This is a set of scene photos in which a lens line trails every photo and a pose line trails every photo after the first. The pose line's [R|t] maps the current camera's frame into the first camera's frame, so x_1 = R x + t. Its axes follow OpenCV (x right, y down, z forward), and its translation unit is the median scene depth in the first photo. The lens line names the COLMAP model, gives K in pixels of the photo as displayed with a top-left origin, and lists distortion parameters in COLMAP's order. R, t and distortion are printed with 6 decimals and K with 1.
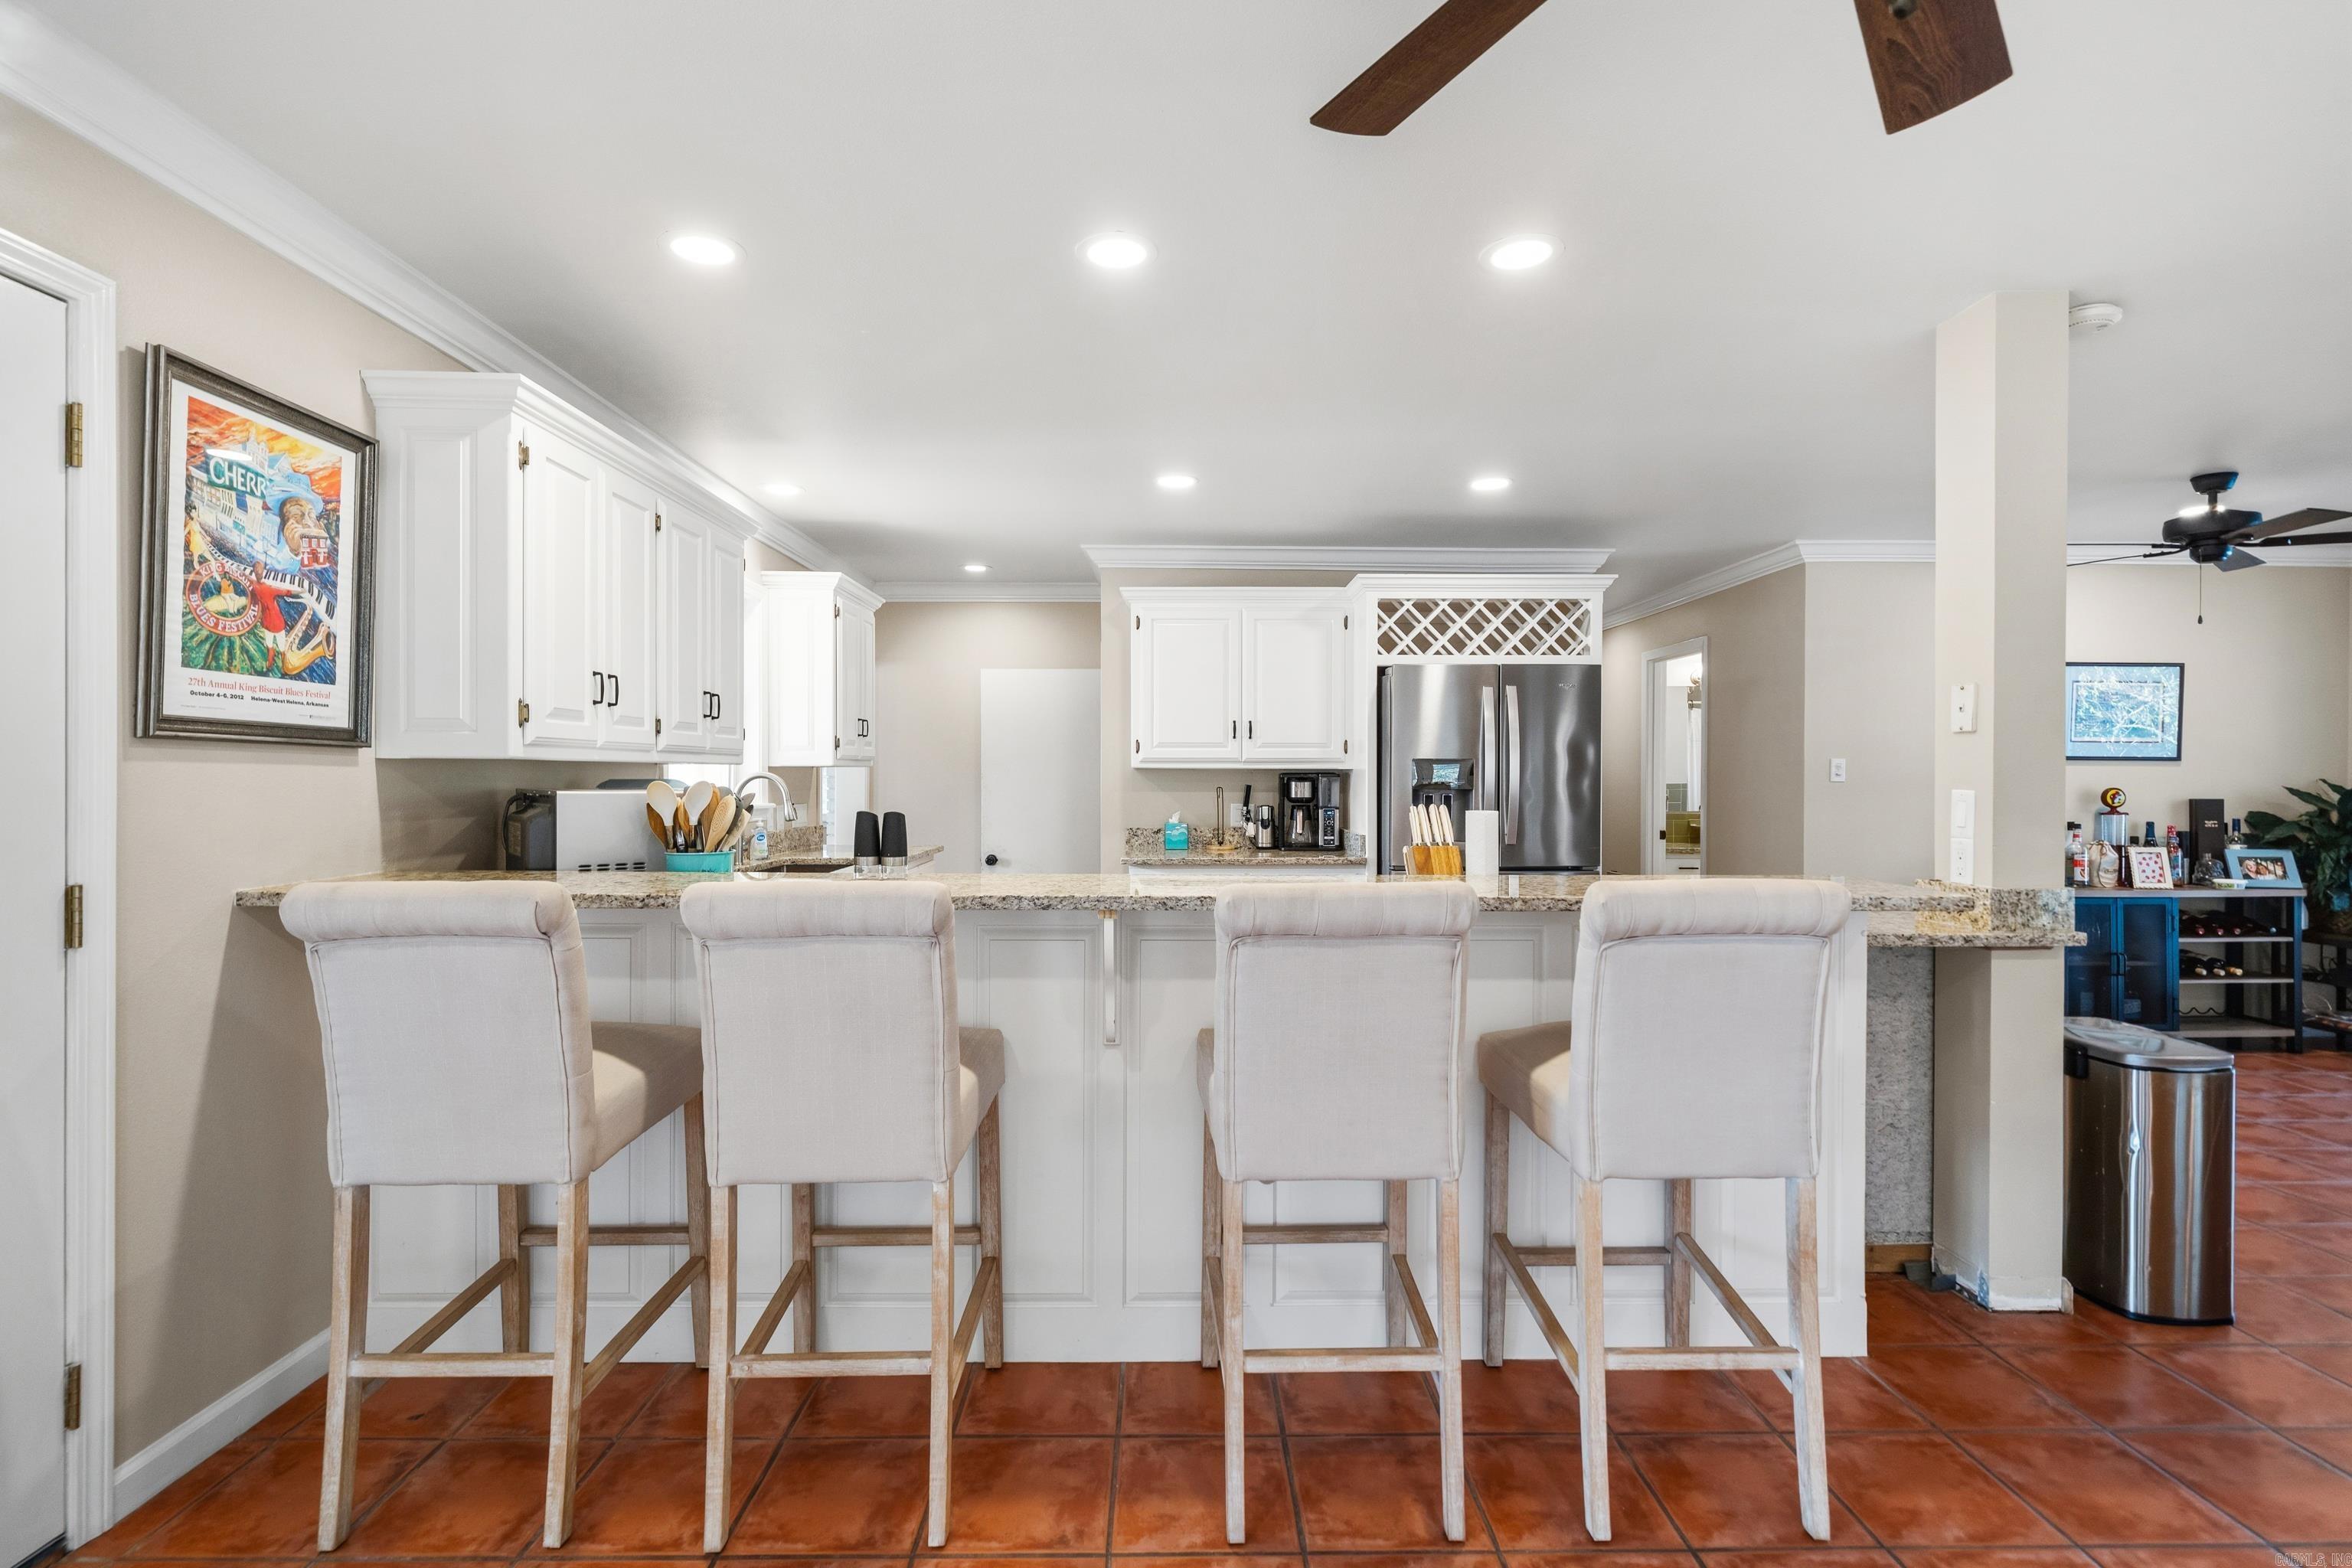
lens RADIAL K [[1088.0, 0, 1175.6], [0, 1088.0, 796.3], [0, 0, 1]] dist [0.054072, -0.000041]
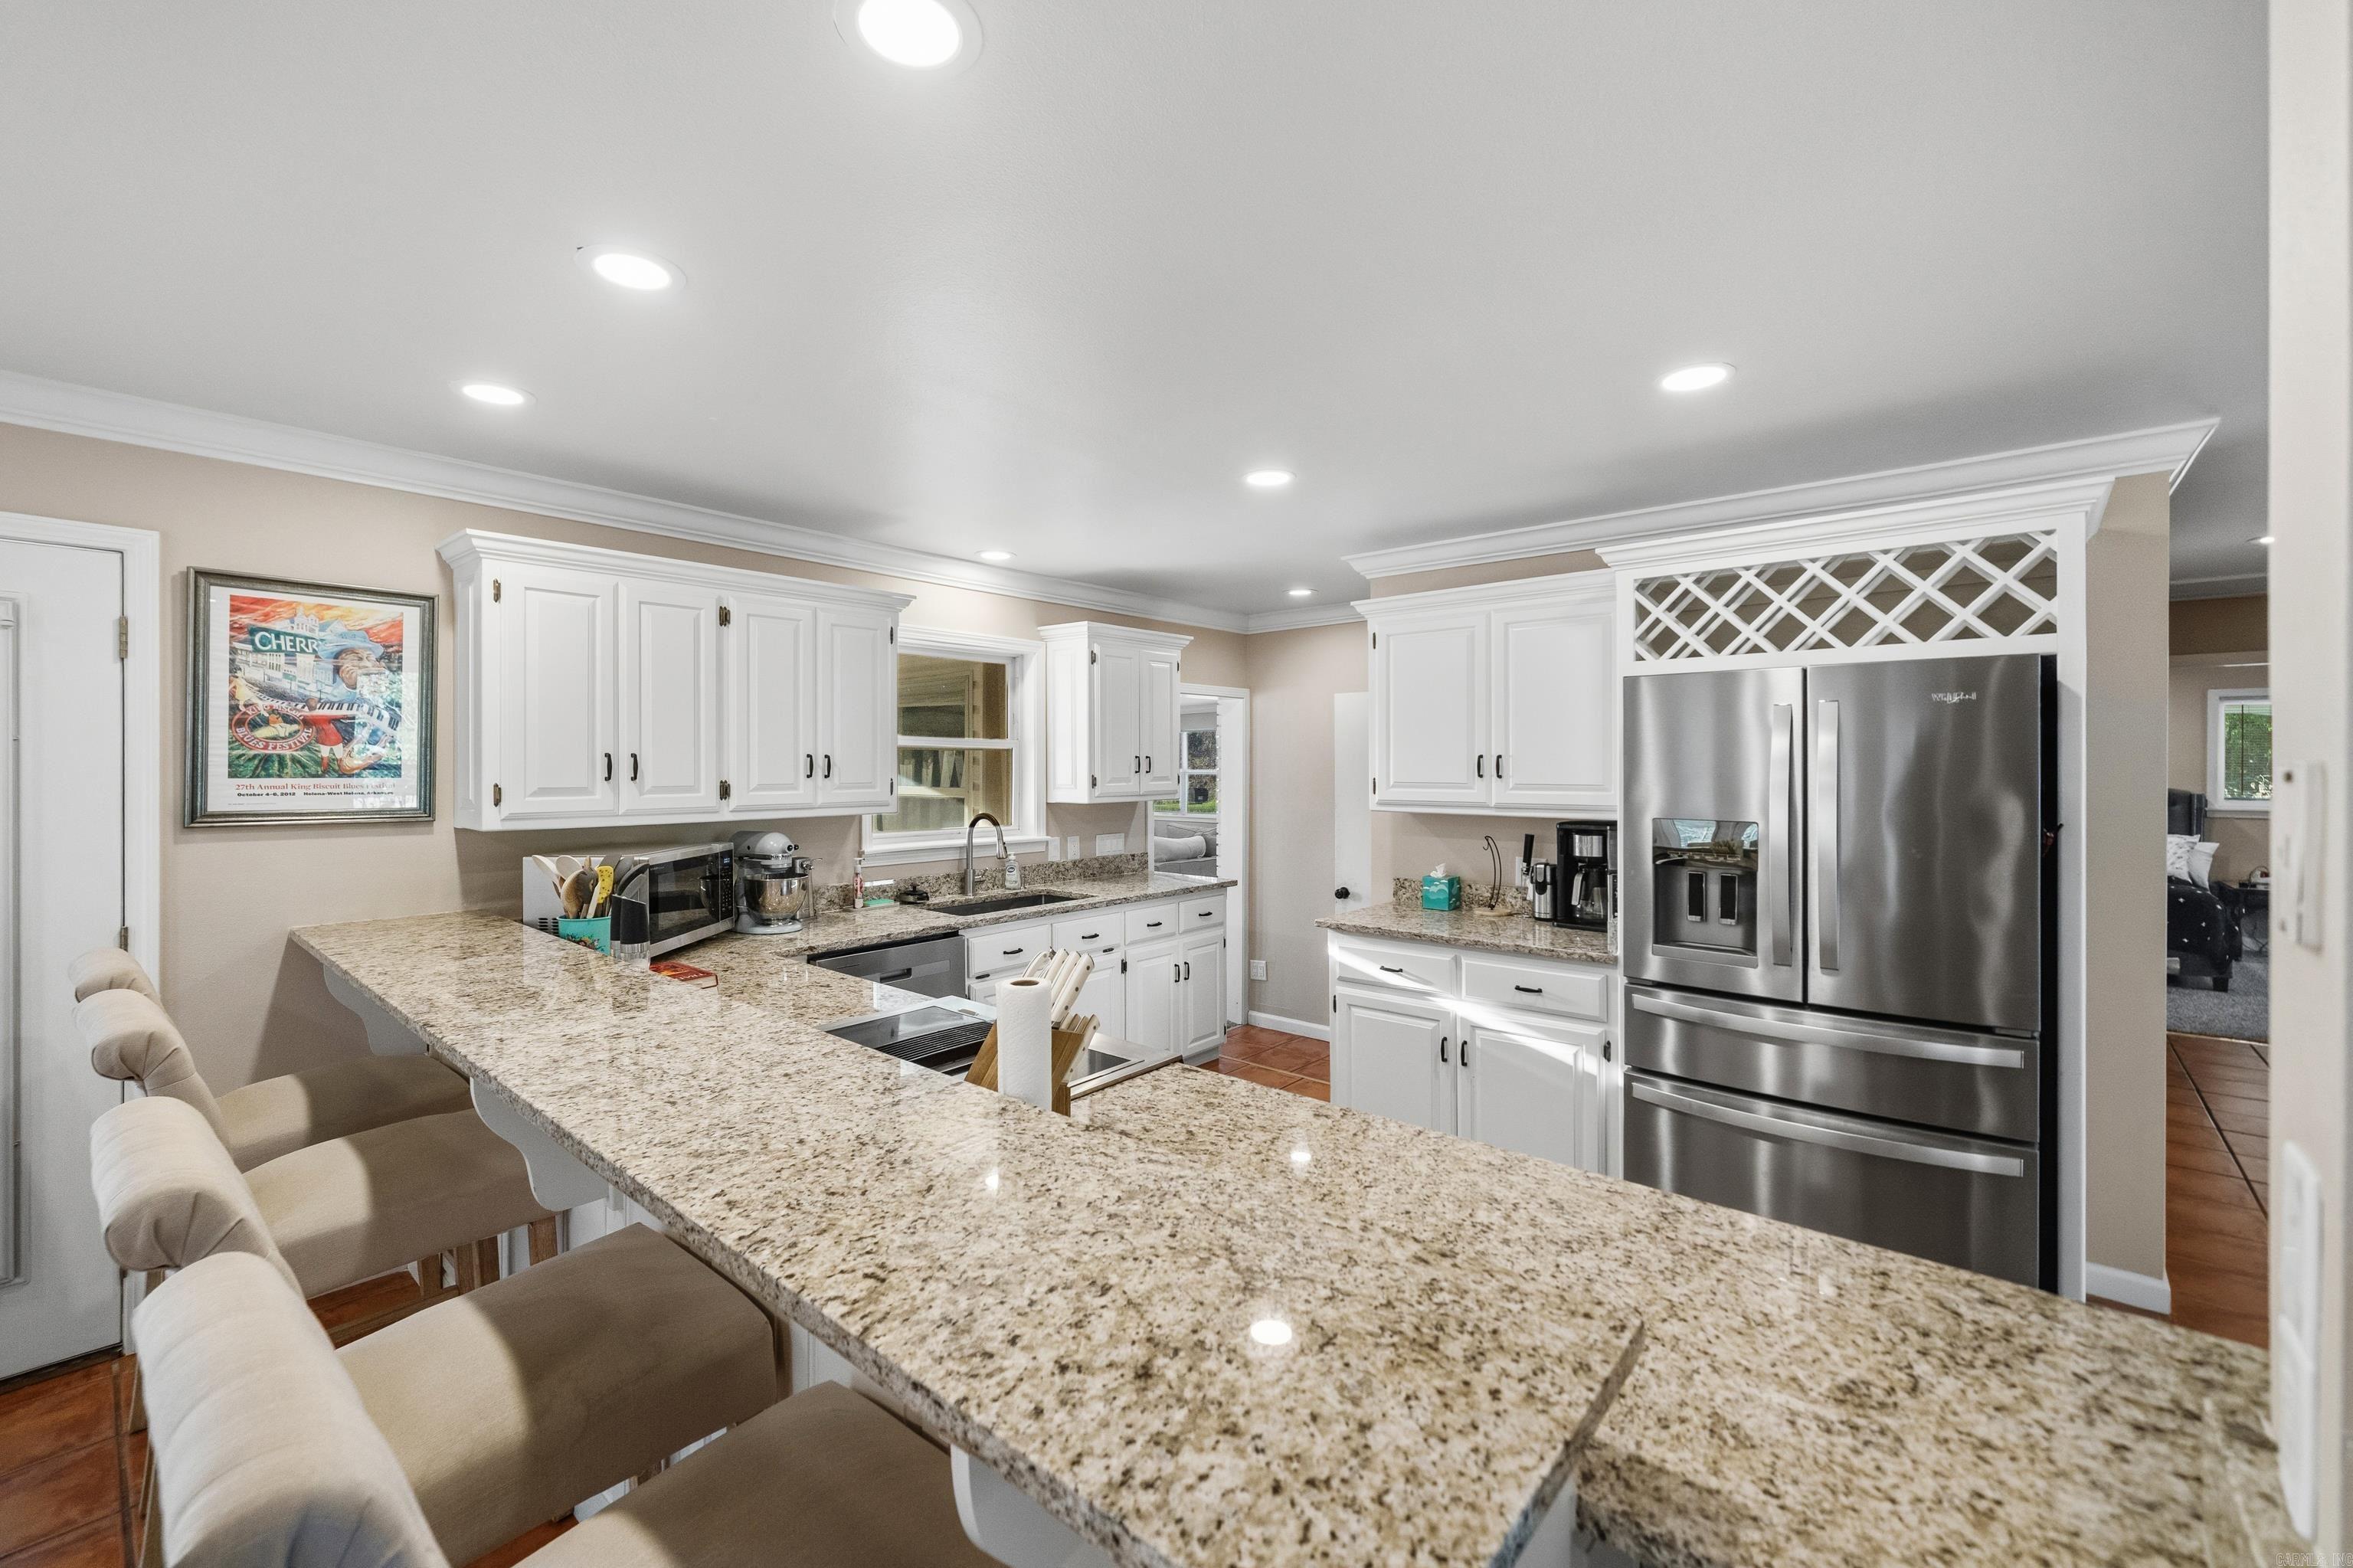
lens RADIAL K [[969.1, 0, 1176.5], [0, 969.1, 784.0], [0, 0, 1]] dist [0.023910, 0.000009]
pose [[0.749534, 0.012789, -0.661842, 0.773922], [-0.011735, 0.999913, 0.006032, -0.110284], [0.661862, 0.003245, 0.749619, 0.727604]]
